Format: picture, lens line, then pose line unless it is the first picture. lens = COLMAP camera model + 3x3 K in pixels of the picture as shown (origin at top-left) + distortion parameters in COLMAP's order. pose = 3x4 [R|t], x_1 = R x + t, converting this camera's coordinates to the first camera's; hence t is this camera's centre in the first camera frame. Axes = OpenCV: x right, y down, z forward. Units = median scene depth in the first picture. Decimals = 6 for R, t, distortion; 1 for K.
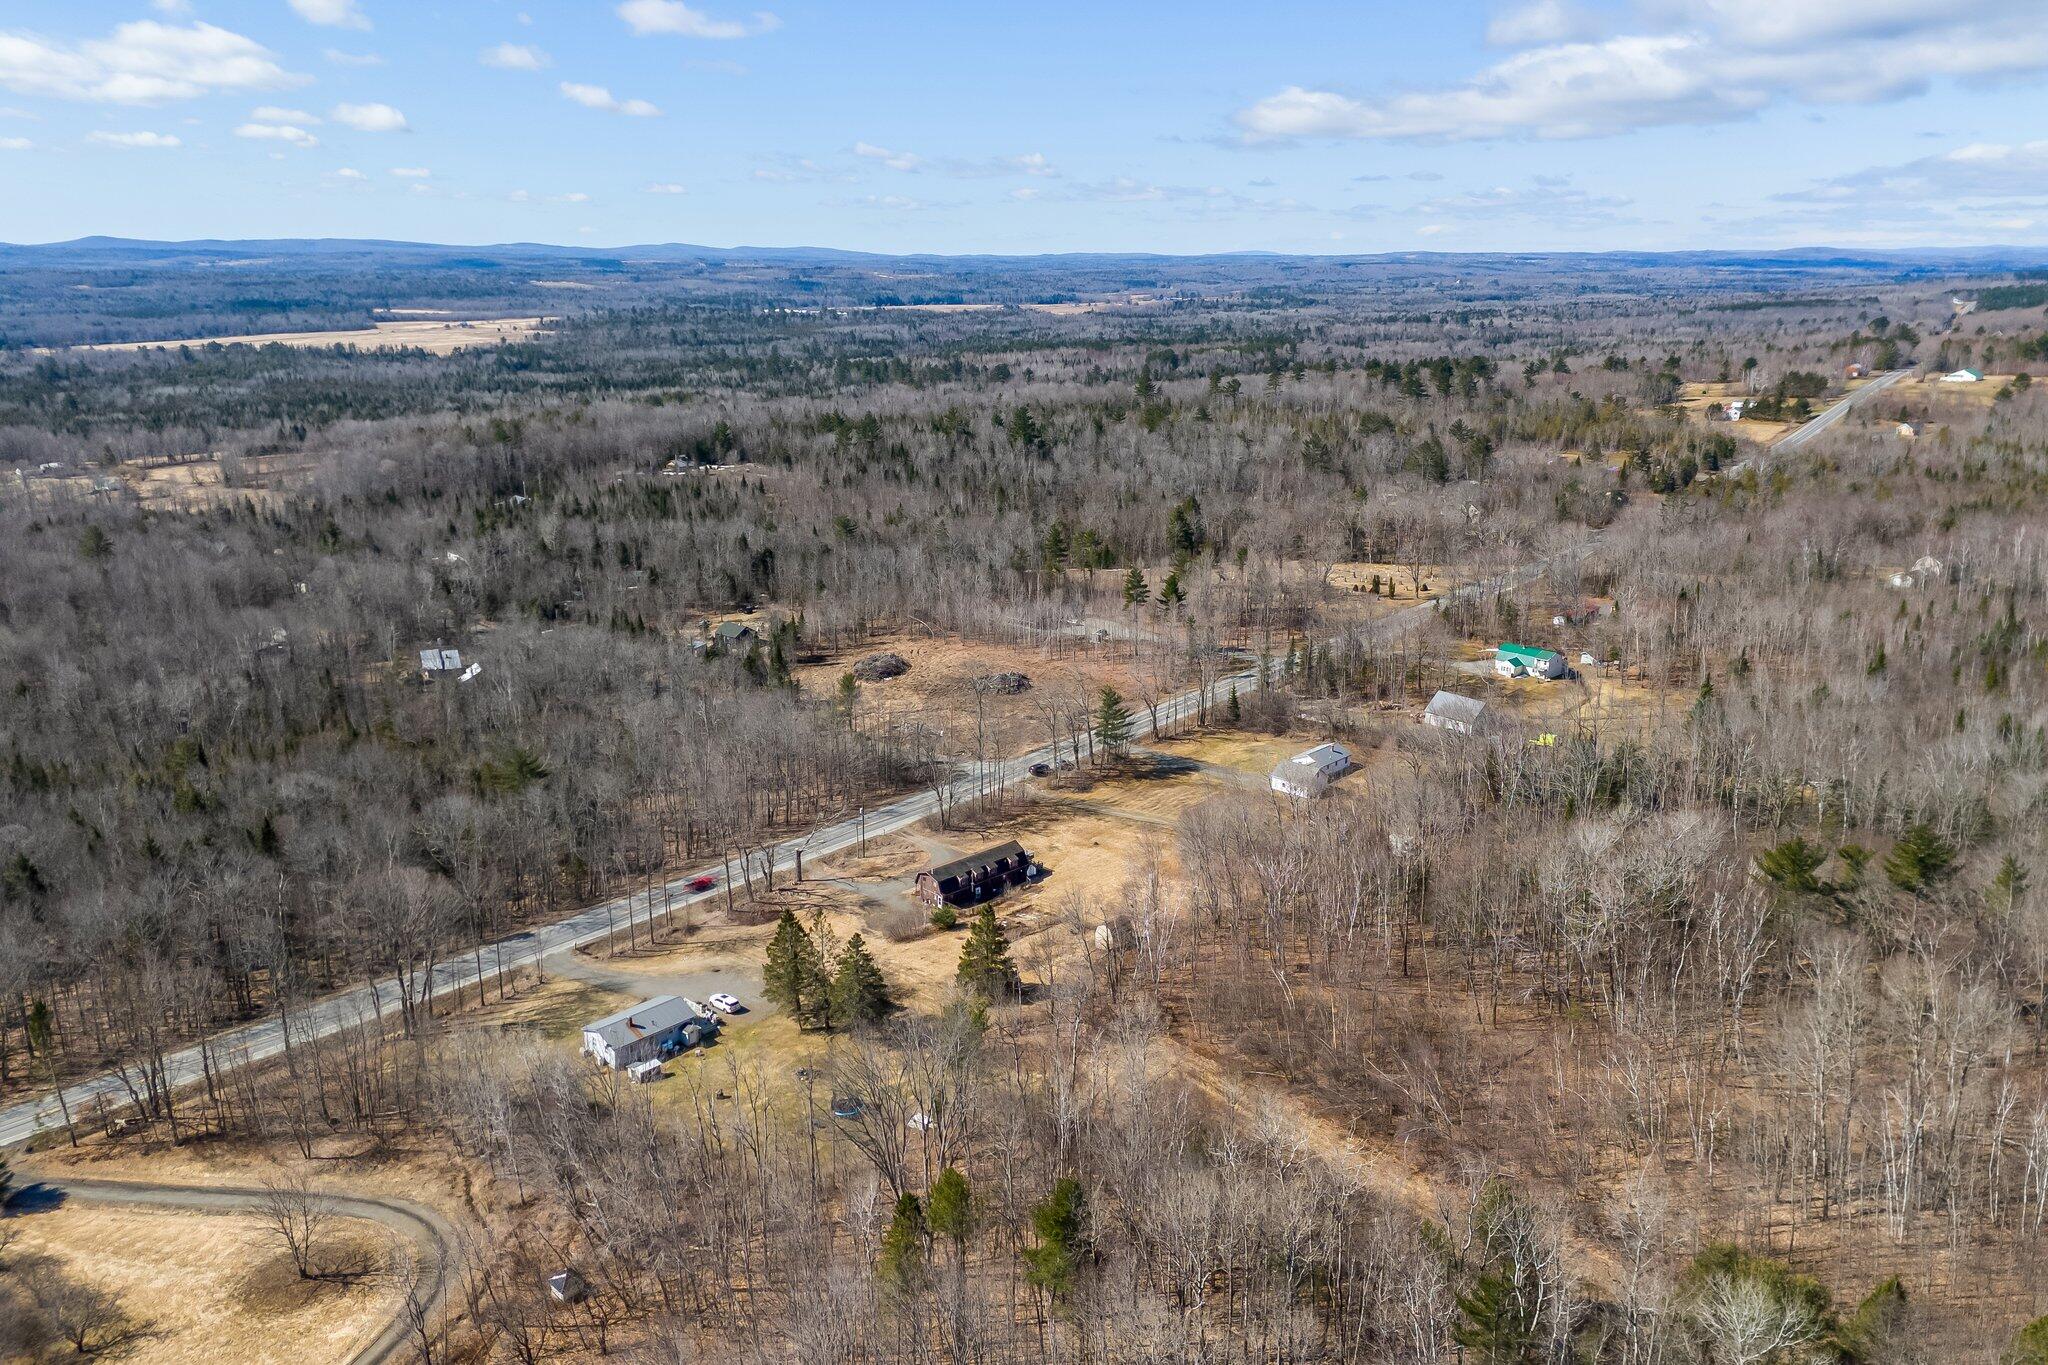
lens RADIAL K [[1482.2, 0, 1015.9], [0, 1482.2, 668.9], [0, 0, 1]] dist [0.090362, -0.092105]
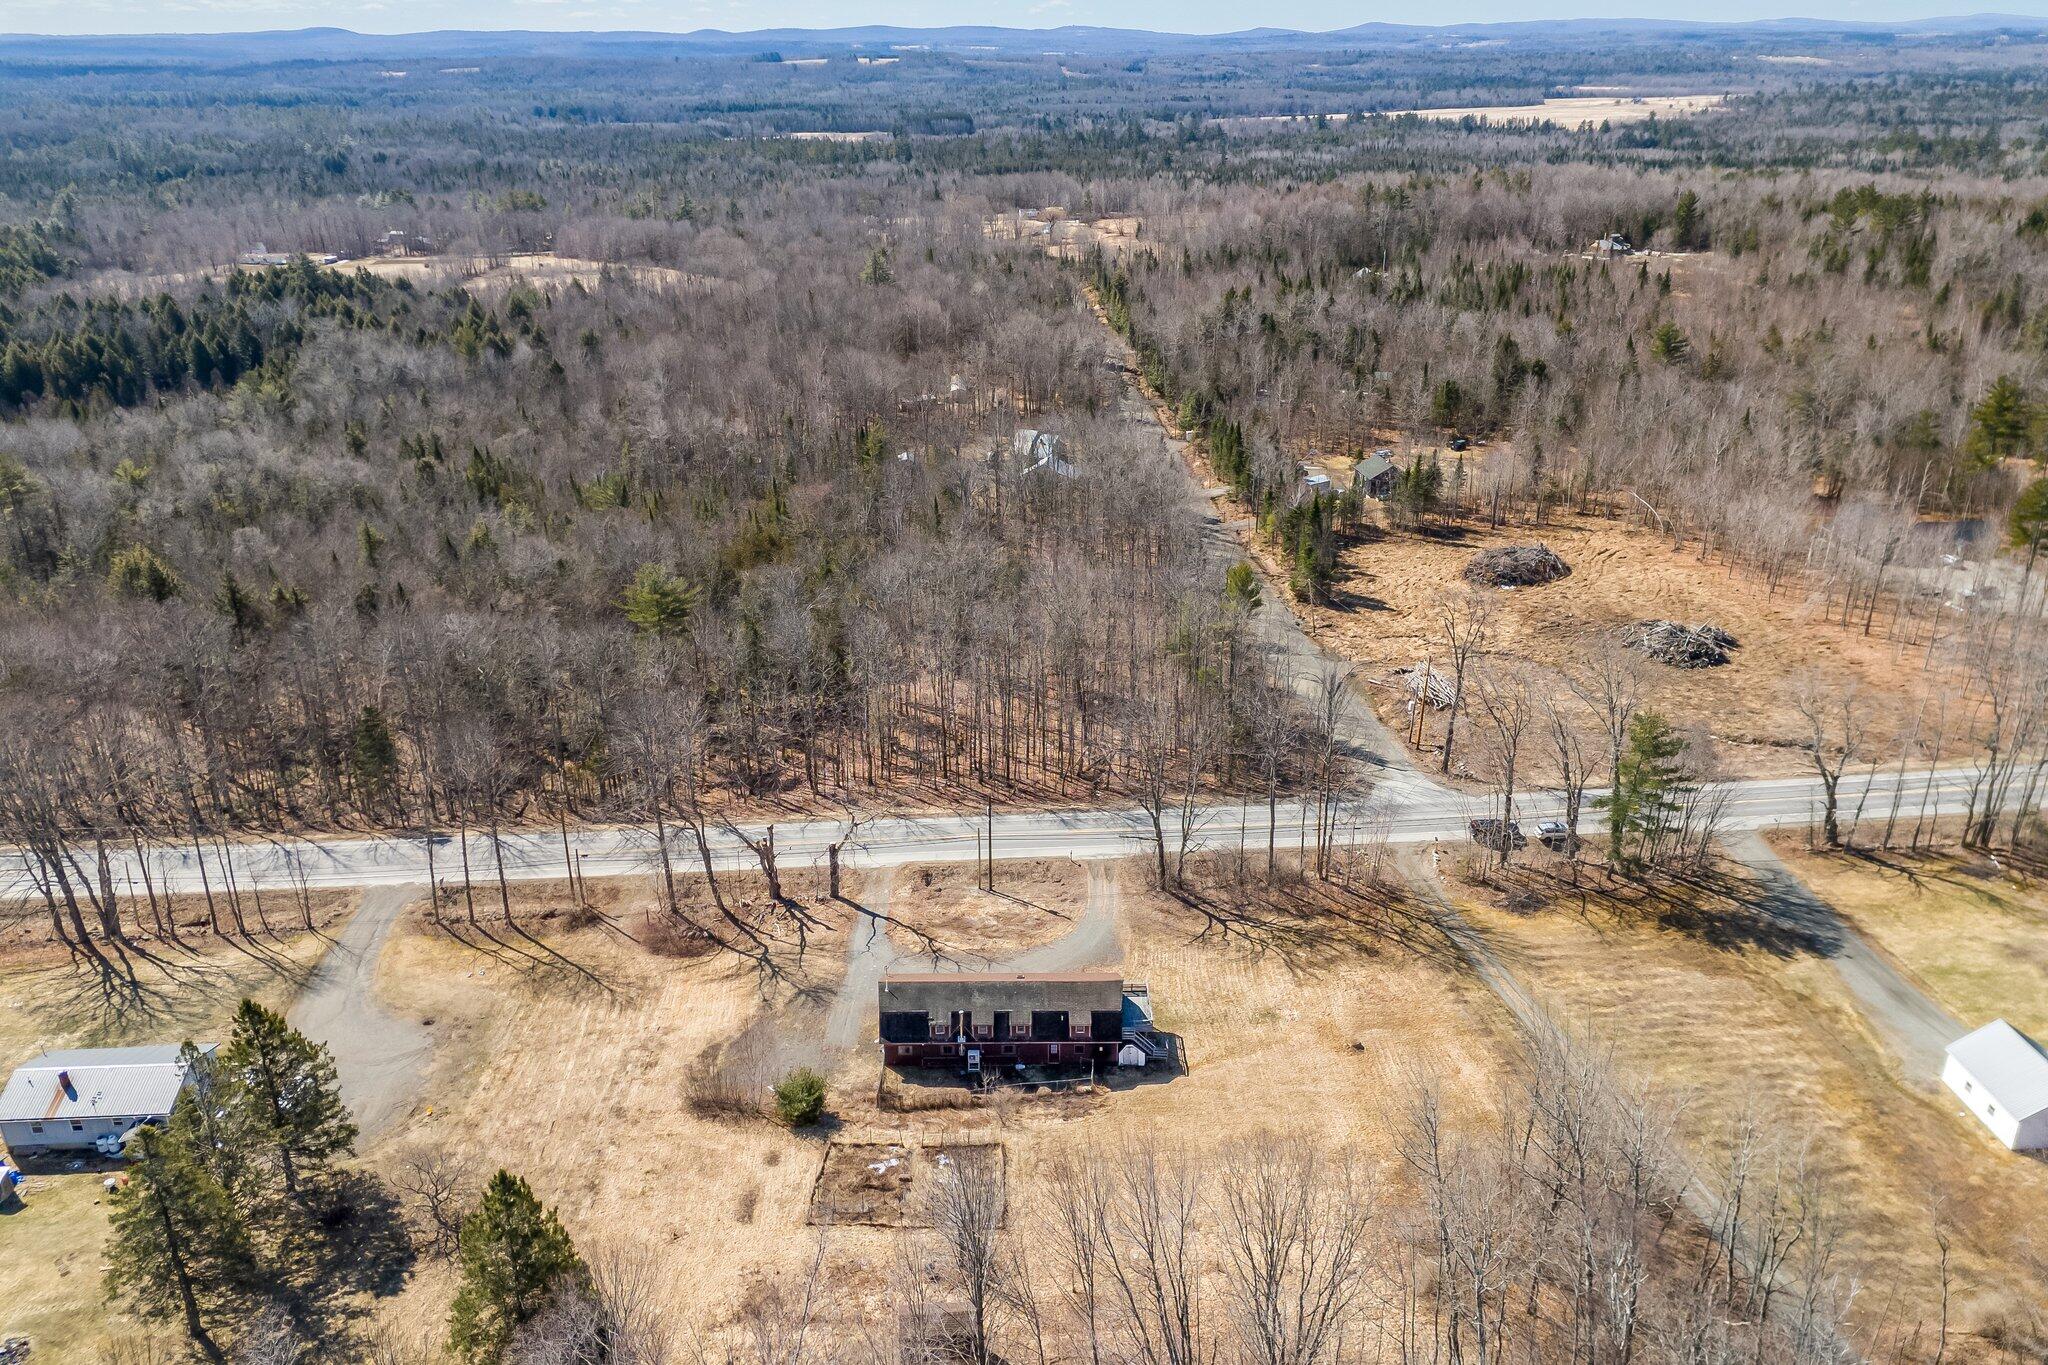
lens RADIAL K [[1482.2, 0, 1015.9], [0, 1482.2, 668.9], [0, 0, 1]] dist [0.090362, -0.092105]
pose [[0.730243, 0.257753, -0.632699, 0.205338], [-0.175369, 0.965789, 0.191043, -0.054471], [0.660296, -0.028552, 0.750463, 0.508464]]
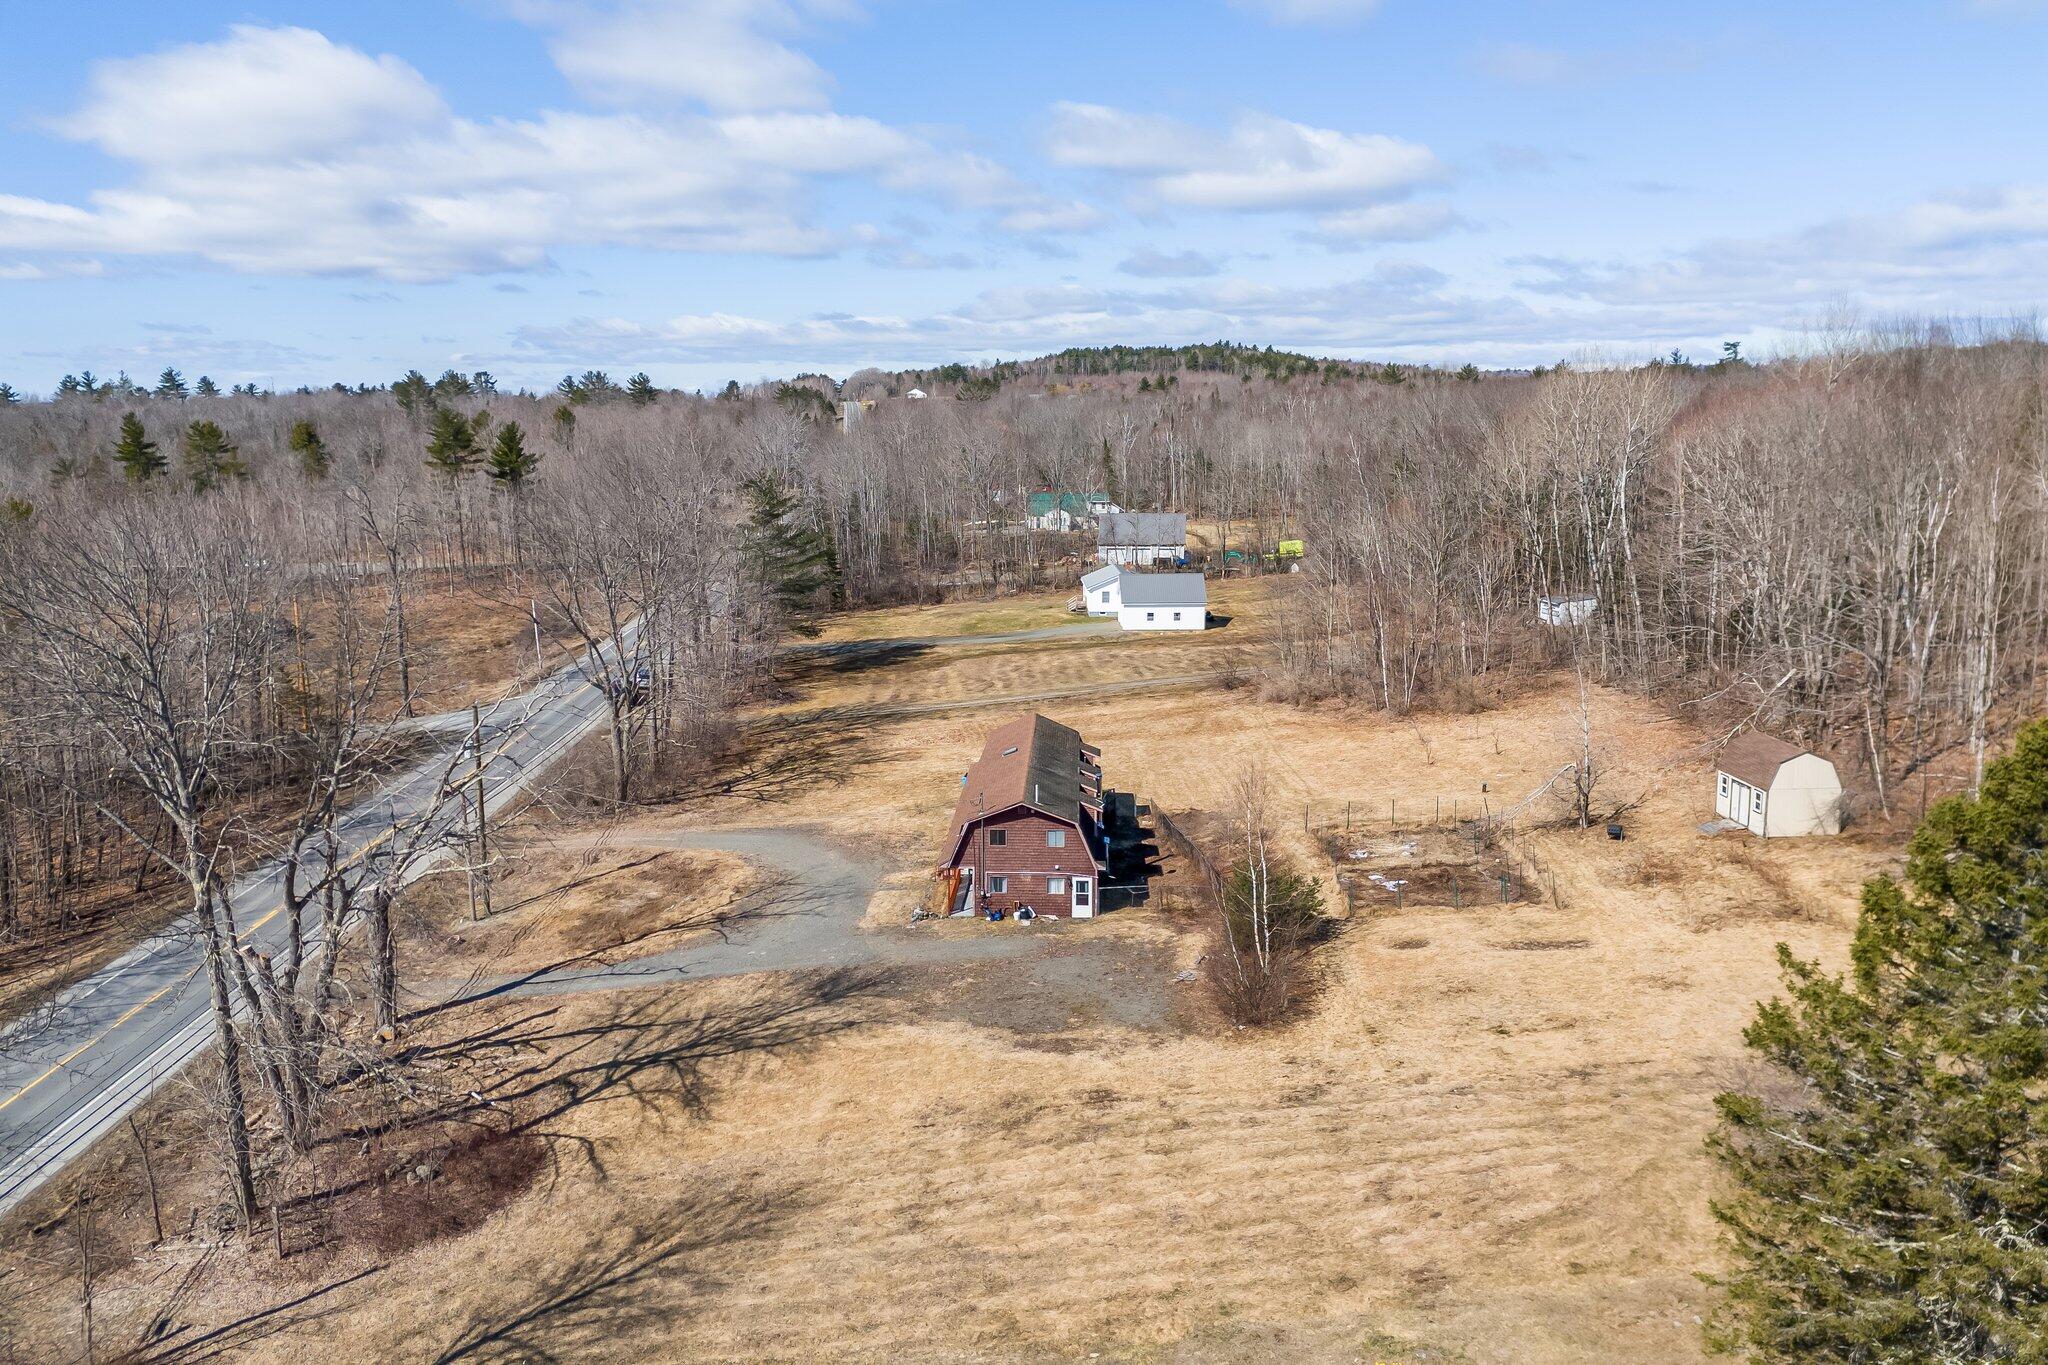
lens RADIAL K [[1487.5, 0, 1015.7], [0, 1487.5, 679.6], [0, 0, 1]] dist [0.227147, -0.570550]
pose [[0.716715, -0.133980, 0.684375, -0.192840], [0.196170, 0.980477, -0.013493, 0.091149], [-0.669206, 0.143925, 0.729005, 0.615756]]
